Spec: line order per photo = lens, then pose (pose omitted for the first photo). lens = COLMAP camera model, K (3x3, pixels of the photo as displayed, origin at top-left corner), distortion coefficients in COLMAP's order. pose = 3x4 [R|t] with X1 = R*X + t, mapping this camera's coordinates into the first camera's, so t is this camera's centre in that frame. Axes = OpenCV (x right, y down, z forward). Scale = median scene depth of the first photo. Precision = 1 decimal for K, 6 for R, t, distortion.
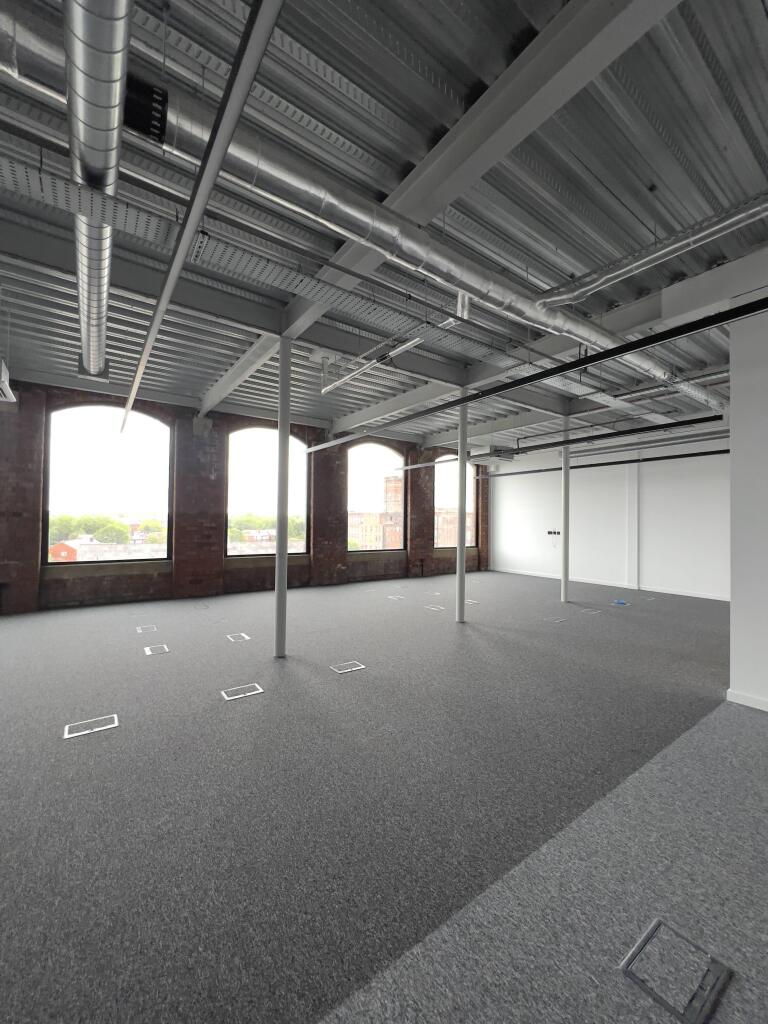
lens RADIAL K [[409.8, 0, 382.2], [0, 409.8, 513.6], [0, 0, 1]] dist [0.001121, -0.000414]
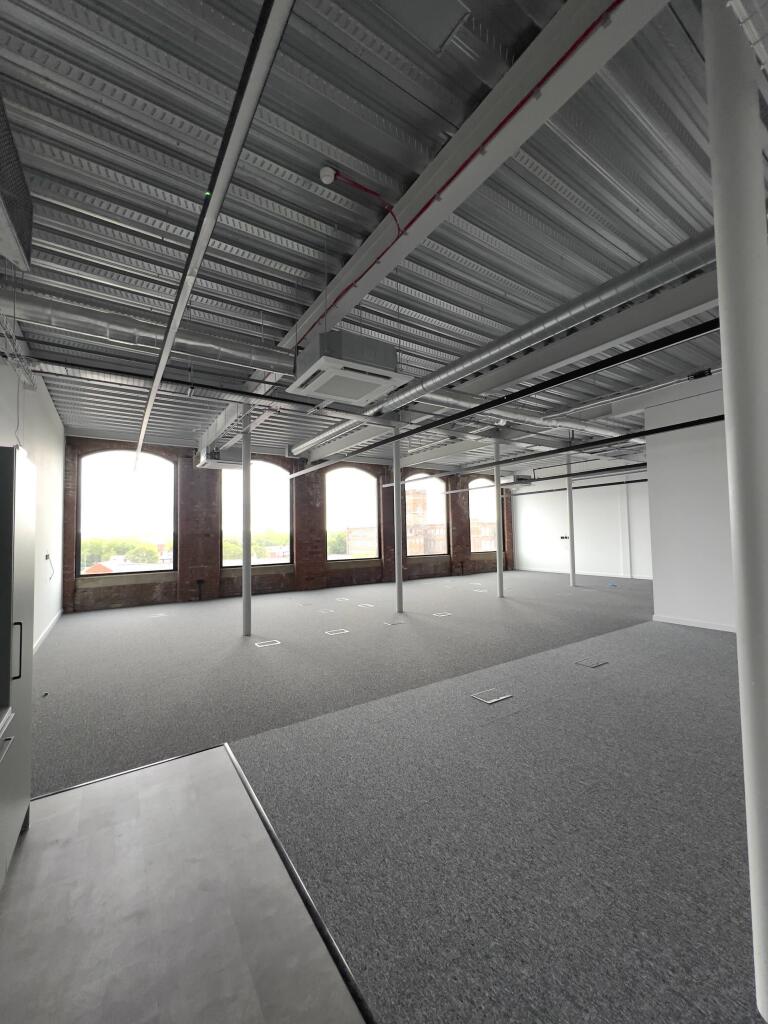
lens RADIAL K [[407.6, 0, 383.4], [0, 407.6, 515.6], [0, 0, 1]] dist [0.001635, 0.000004]
pose [[0.998776, -0.032396, -0.037365, -0.134560], [0.031347, 0.999107, -0.028340, -0.005983], [0.038250, 0.027134, 0.998900, -0.403630]]
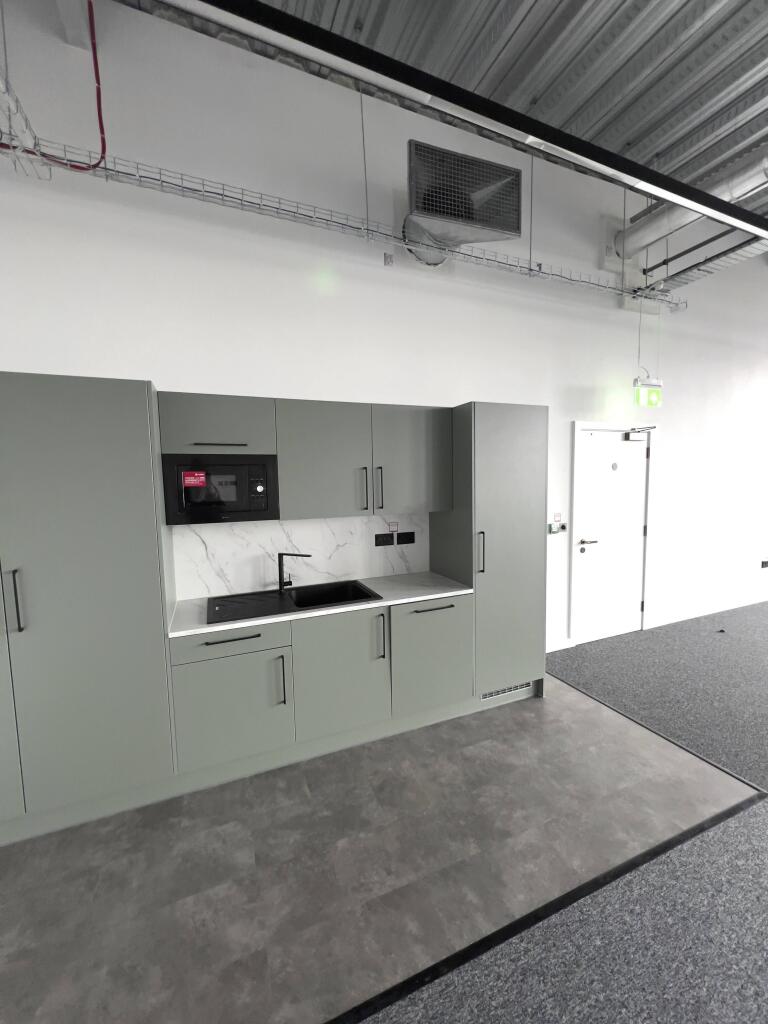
lens RADIAL K [[409.8, 0, 382.2], [0, 409.8, 513.6], [0, 0, 1]] dist [0.001121, -0.000414]
pose [[-0.221557, 0.076608, -0.972134, -0.036826], [0.033911, 0.996912, 0.070832, 0.001826], [0.974558, -0.017273, -0.223470, -0.199301]]
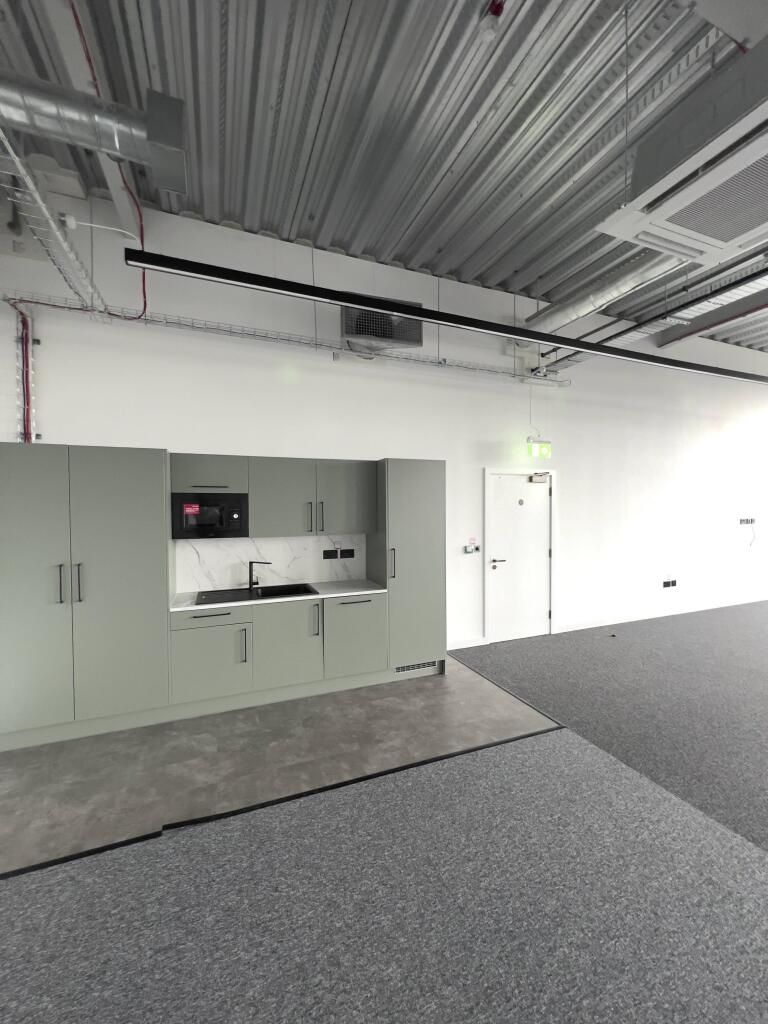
lens RADIAL K [[409.8, 0, 382.2], [0, 409.8, 513.6], [0, 0, 1]] dist [0.001121, -0.000414]
pose [[-0.237705, 0.009152, -0.971294, 0.067915], [0.019808, 0.999793, 0.004573, 0.000454], [0.971136, -0.018152, -0.237837, -0.107553]]
